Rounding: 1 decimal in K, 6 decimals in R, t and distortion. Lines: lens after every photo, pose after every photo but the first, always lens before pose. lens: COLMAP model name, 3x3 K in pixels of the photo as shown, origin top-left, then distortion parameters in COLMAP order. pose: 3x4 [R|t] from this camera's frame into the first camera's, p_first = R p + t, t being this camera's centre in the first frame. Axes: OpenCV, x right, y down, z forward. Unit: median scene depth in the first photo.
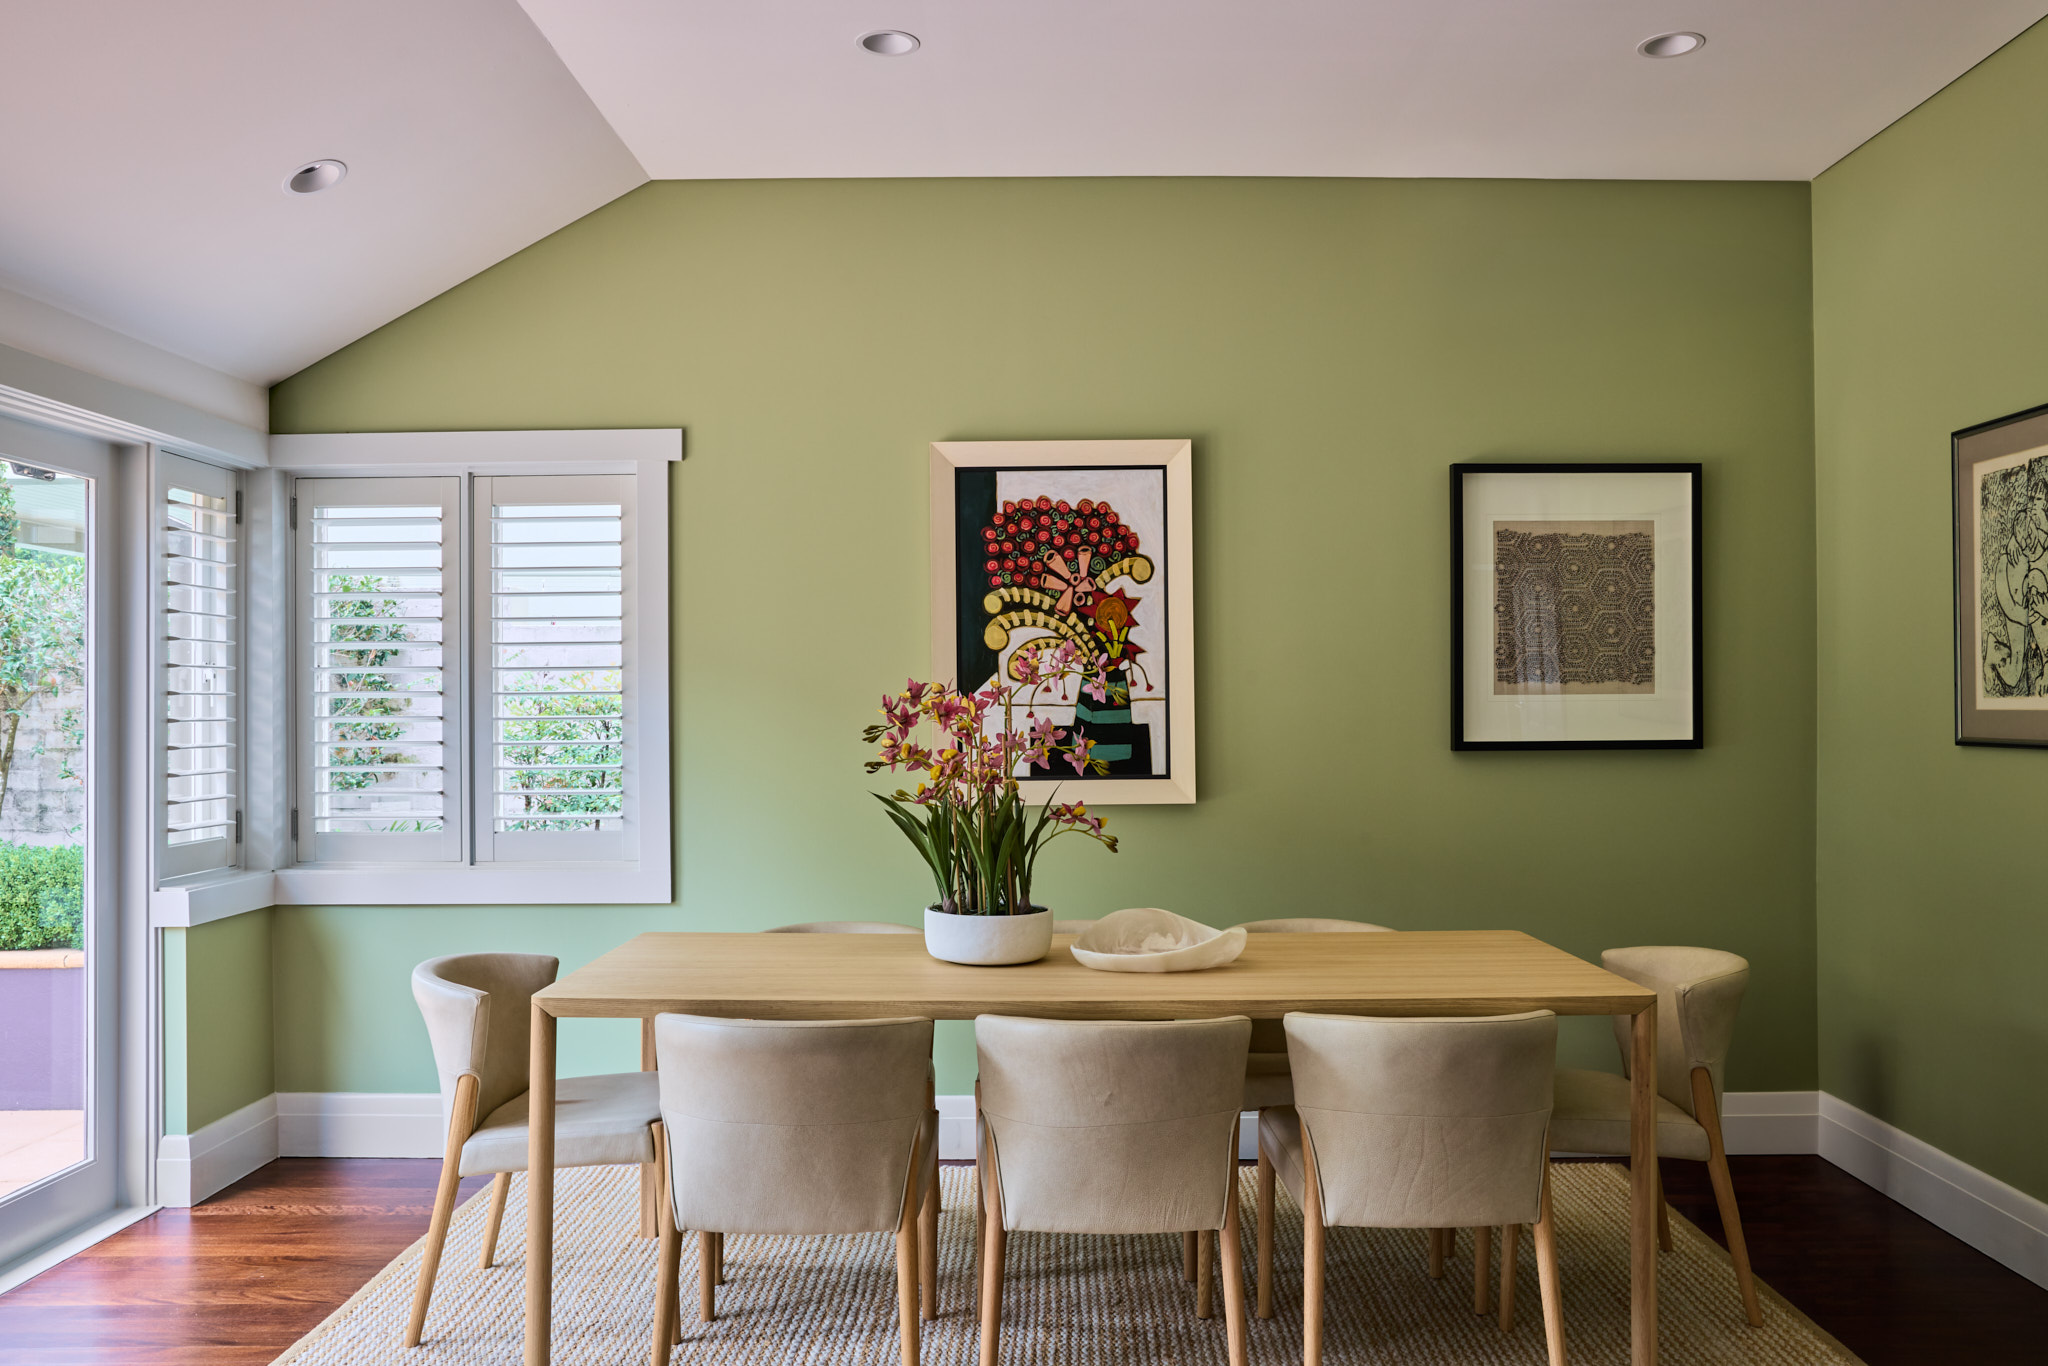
lens RADIAL K [[1635.8, 0, 1024.0], [0, 1635.8, 683.0], [0, 0, 1]] dist [-0.053300, 0.006999]
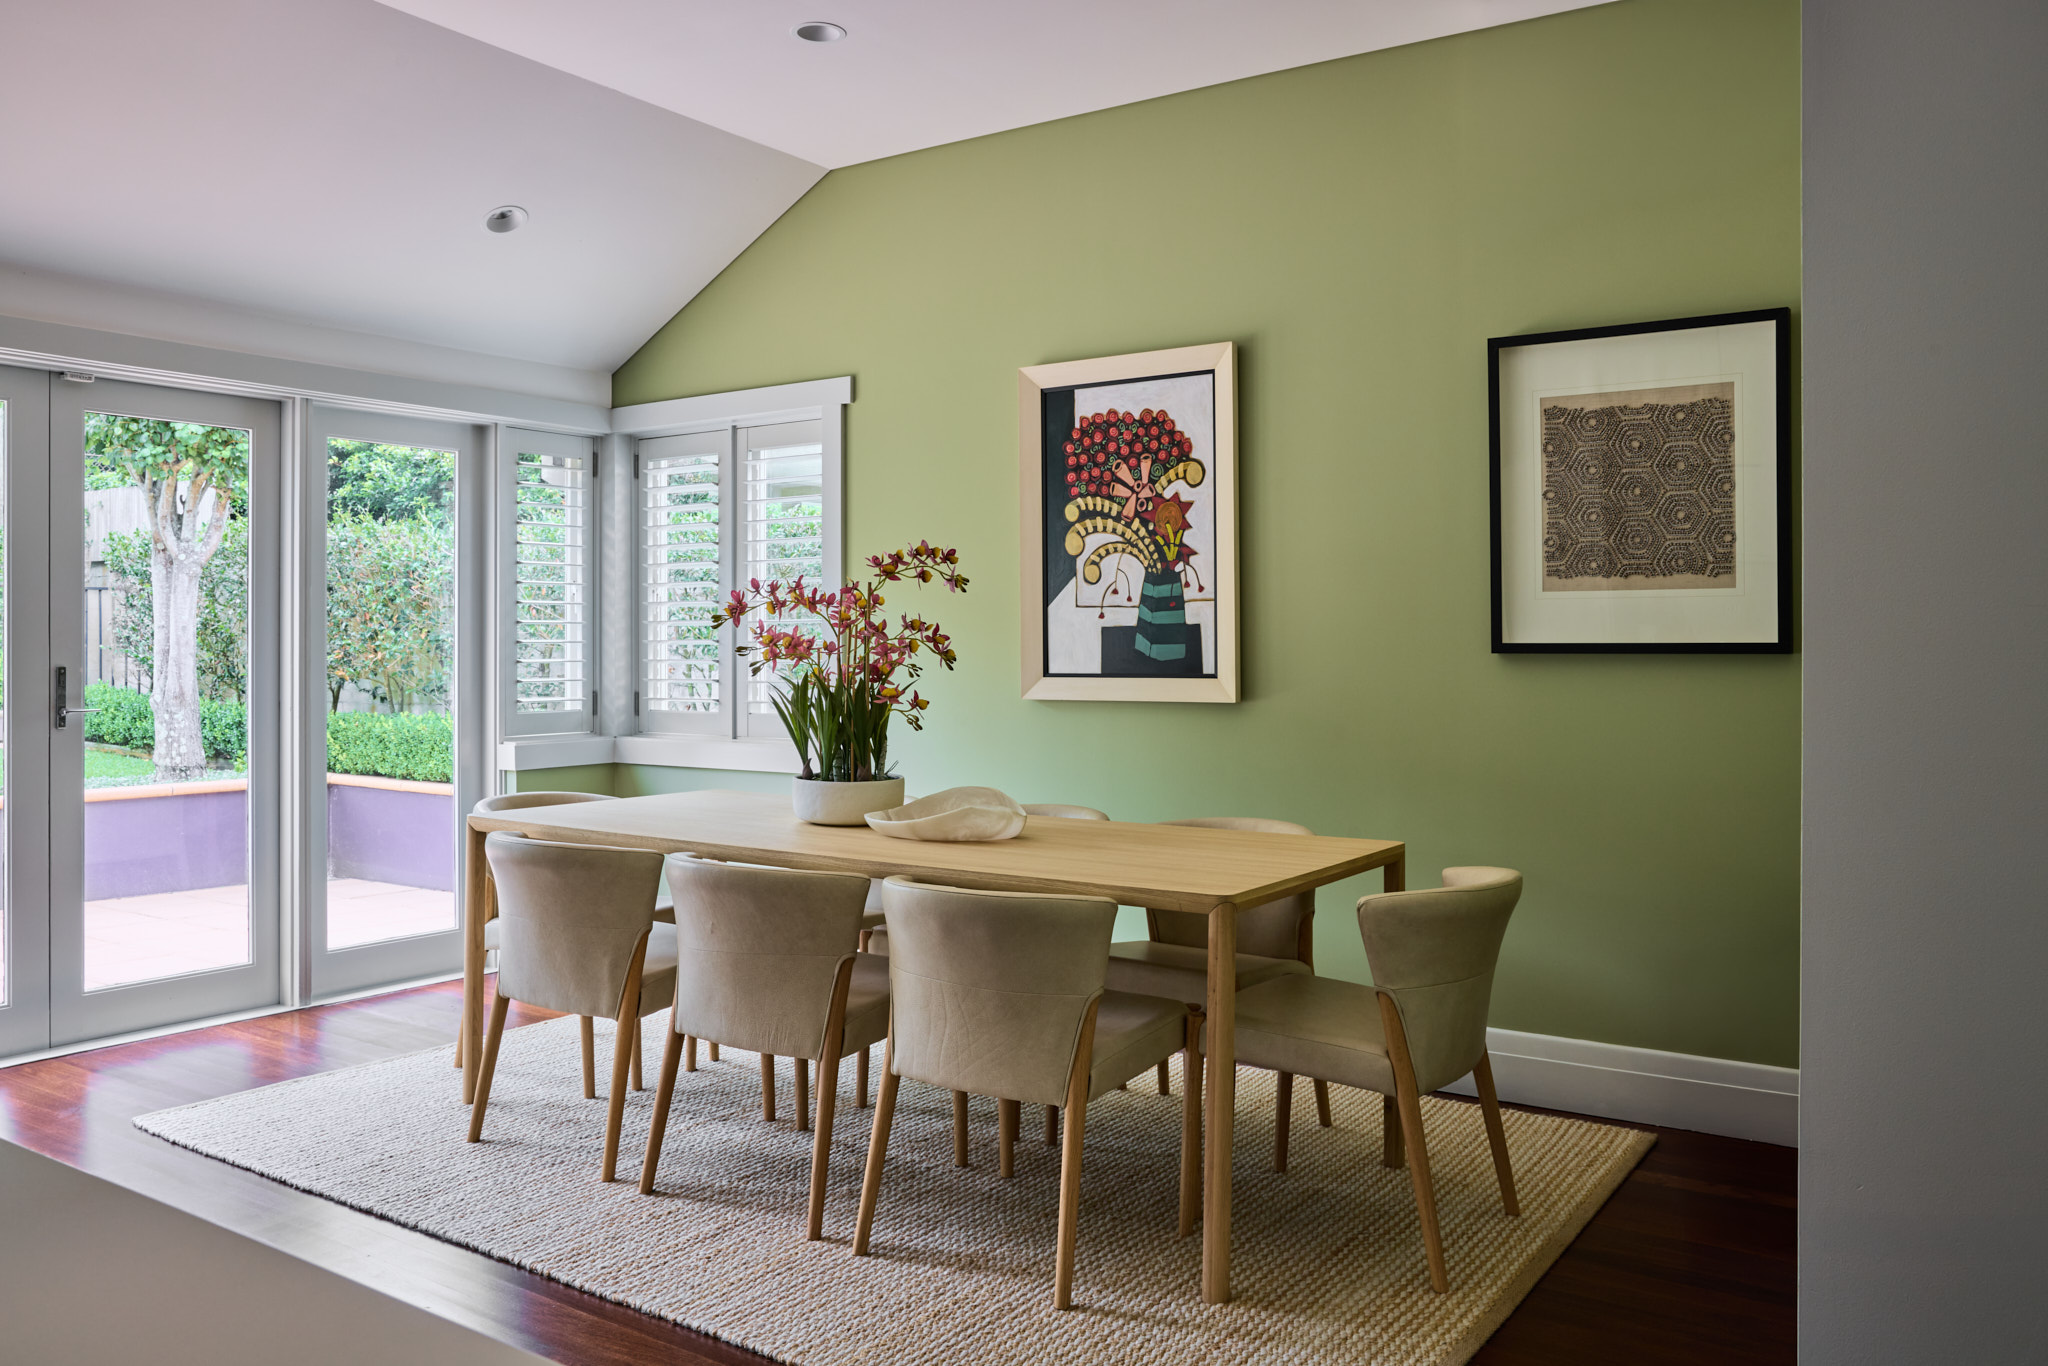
lens RADIAL K [[1567.0, 0, 1016.4], [0, 1567.0, 649.3], [0, 0, 1]] dist [-0.082457, 0.086761]
pose [[0.827938, 0.006611, -0.560780, 0.529290], [0.004179, 0.999830, 0.017958, 0.022671], [0.560803, -0.017212, 0.827770, 0.125353]]
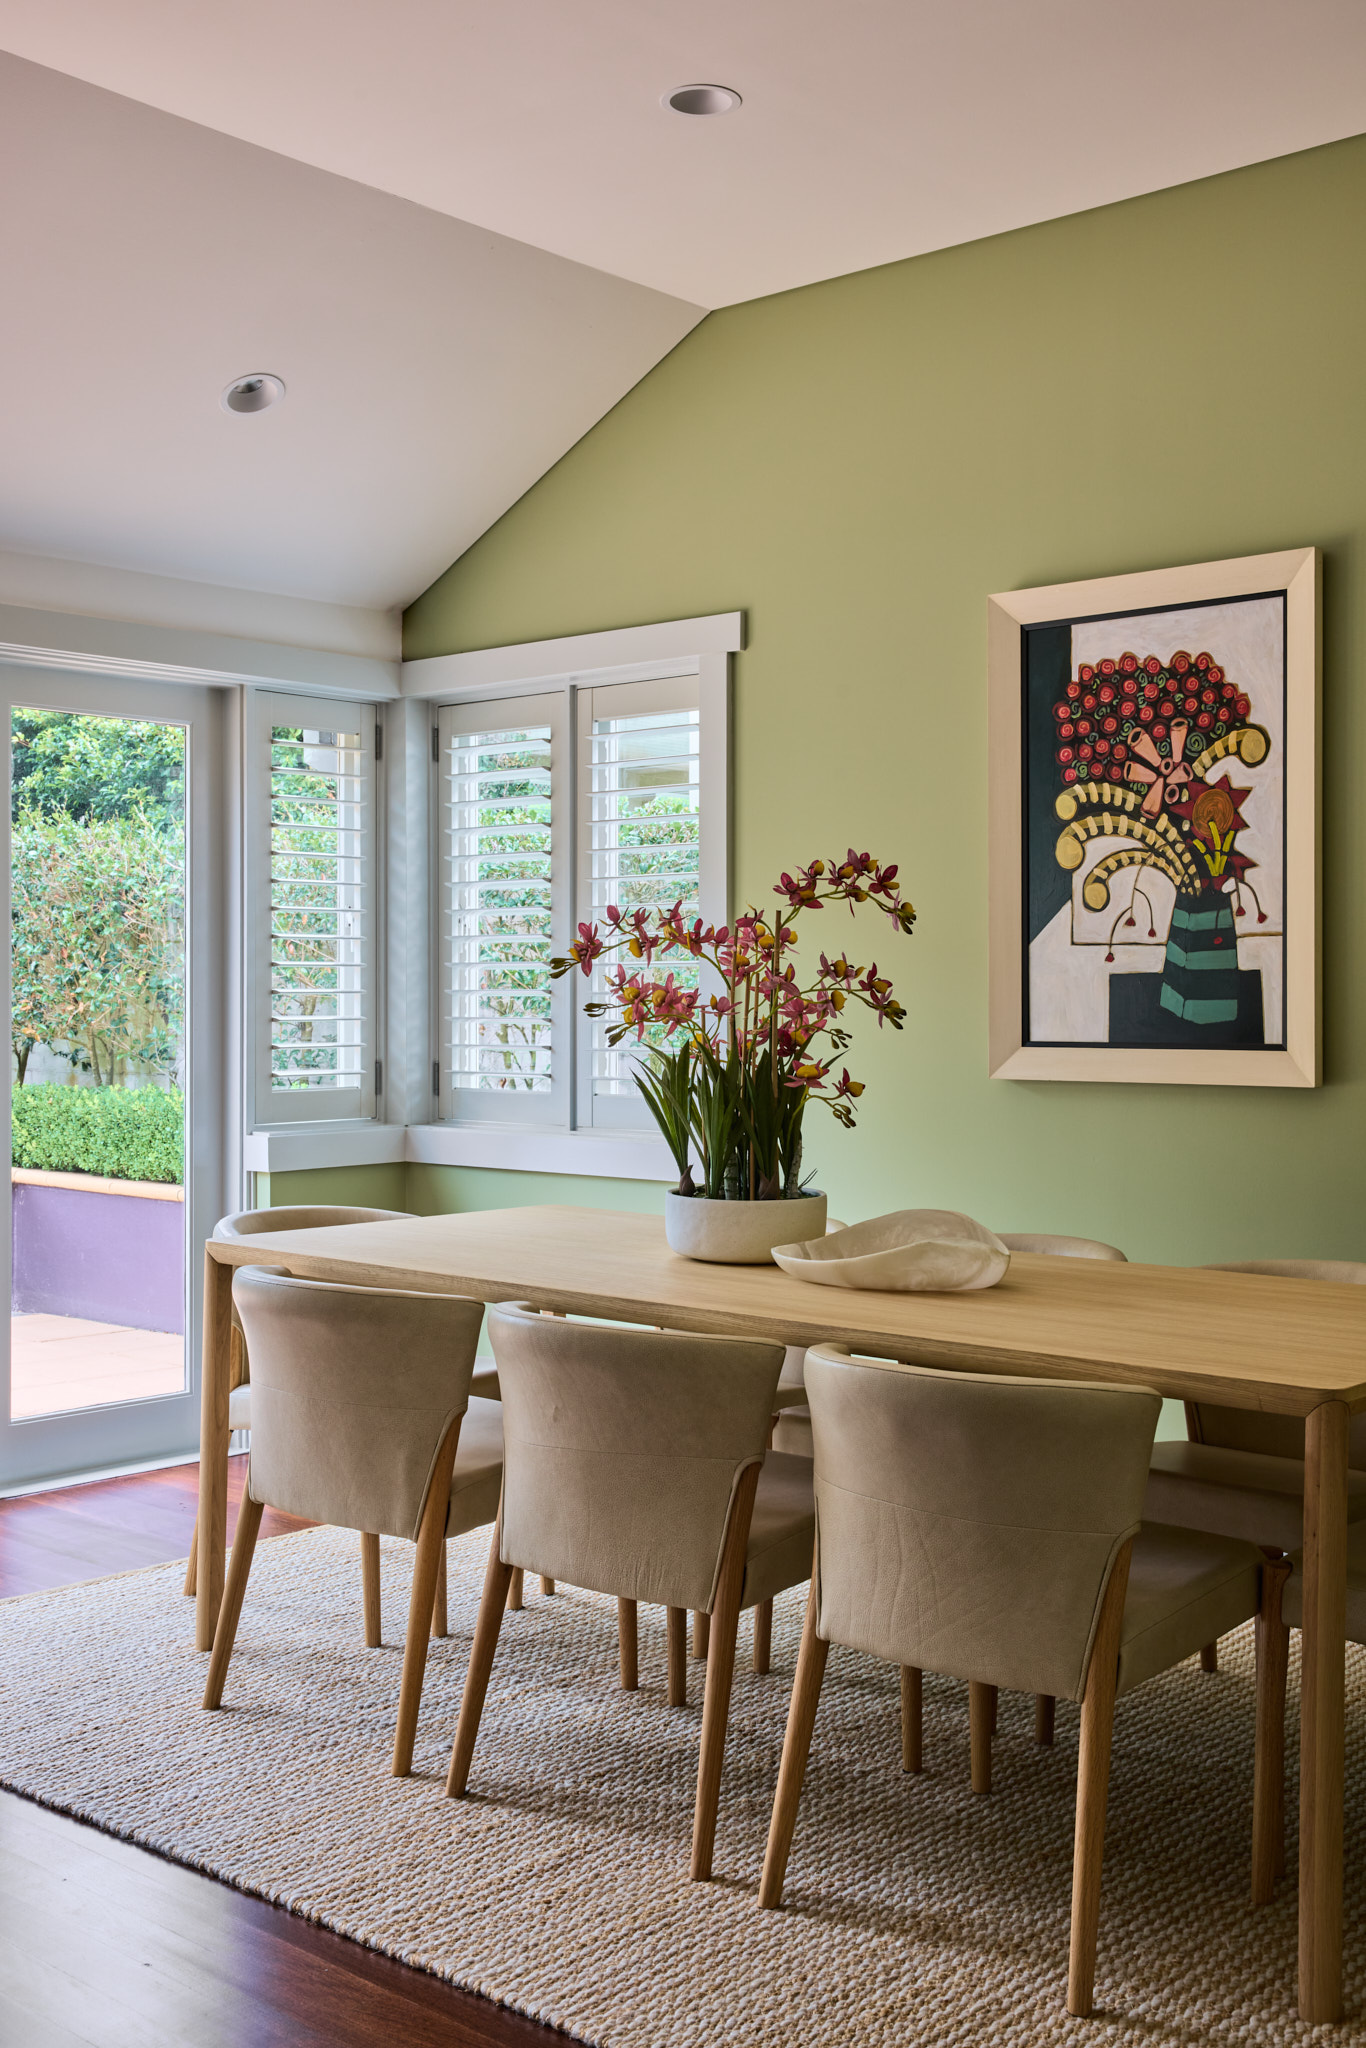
lens RADIAL K [[2178.7, 0, 683.0], [0, 2178.7, 1024.0], [0, 0, 1]] dist [0.015363, 0.038613]
pose [[0.754822, 0.017045, -0.655708, 0.495691], [0.003918, 0.999527, 0.030494, 0.018675], [0.655918, -0.025587, 0.754399, 0.145095]]
